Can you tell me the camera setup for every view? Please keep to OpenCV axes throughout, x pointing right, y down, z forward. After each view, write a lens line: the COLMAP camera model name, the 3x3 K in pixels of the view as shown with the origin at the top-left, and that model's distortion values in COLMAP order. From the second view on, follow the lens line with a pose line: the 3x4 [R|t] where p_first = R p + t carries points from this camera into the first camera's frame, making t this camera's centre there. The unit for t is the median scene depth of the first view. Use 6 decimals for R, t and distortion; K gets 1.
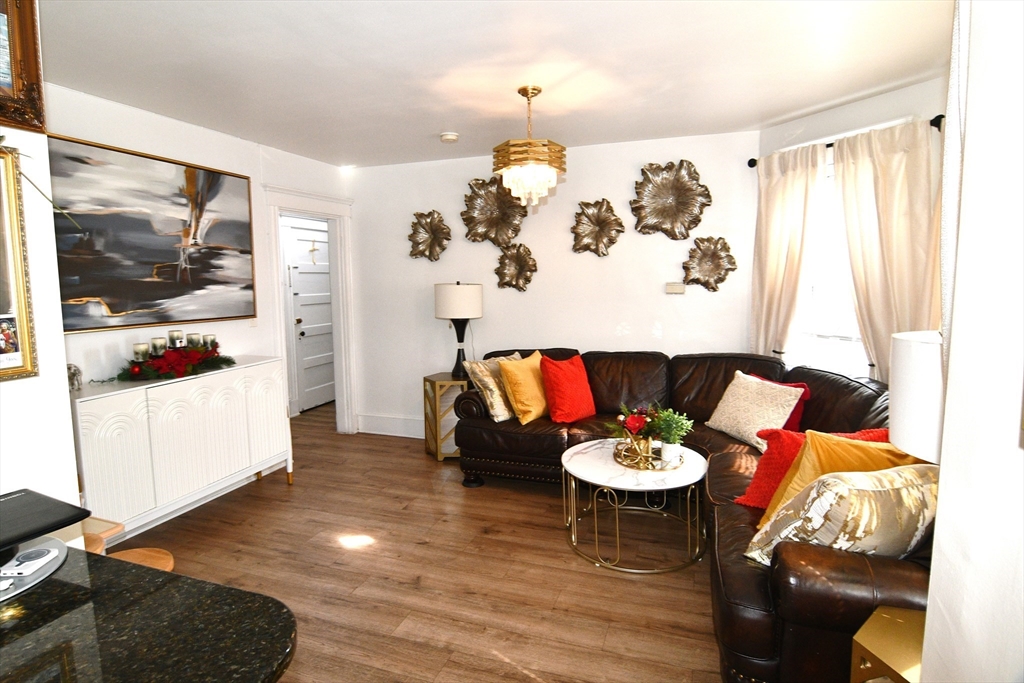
lens RADIAL K [[543.6, 0, 514.9], [0, 543.6, 336.8], [0, 0, 1]] dist [-0.020748, -0.001783]
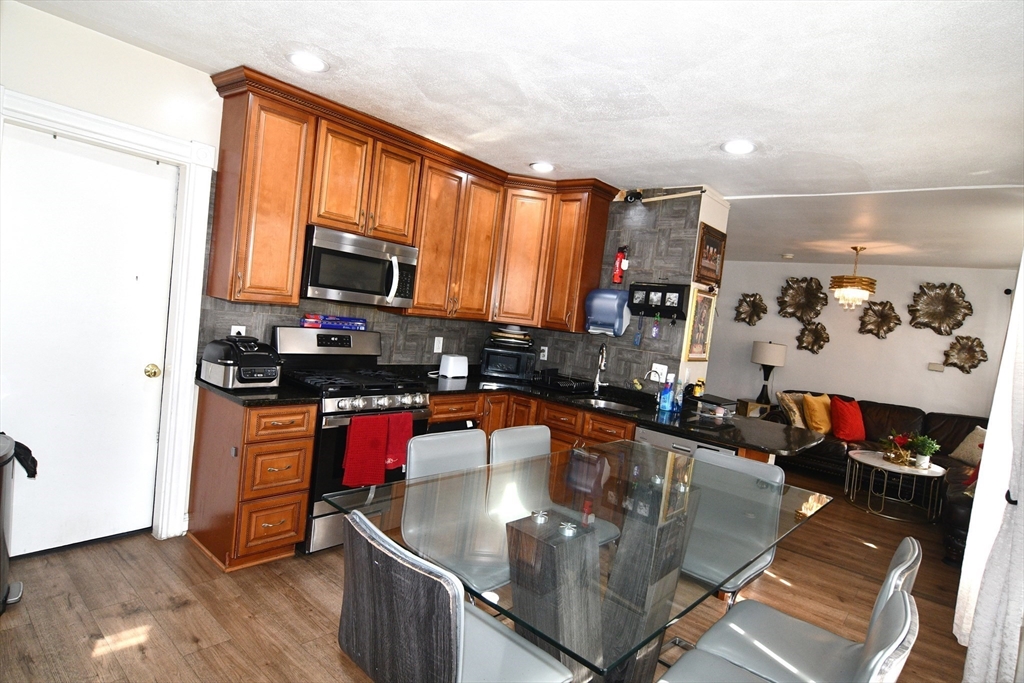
lens RADIAL K [[543.6, 0, 514.9], [0, 543.6, 336.8], [0, 0, 1]] dist [-0.020748, -0.001783]
pose [[0.922680, 0.136144, -0.360732, -0.242202], [-0.163488, 0.985461, -0.046248, 0.081979], [0.349190, 0.101648, 0.931522, -0.750768]]
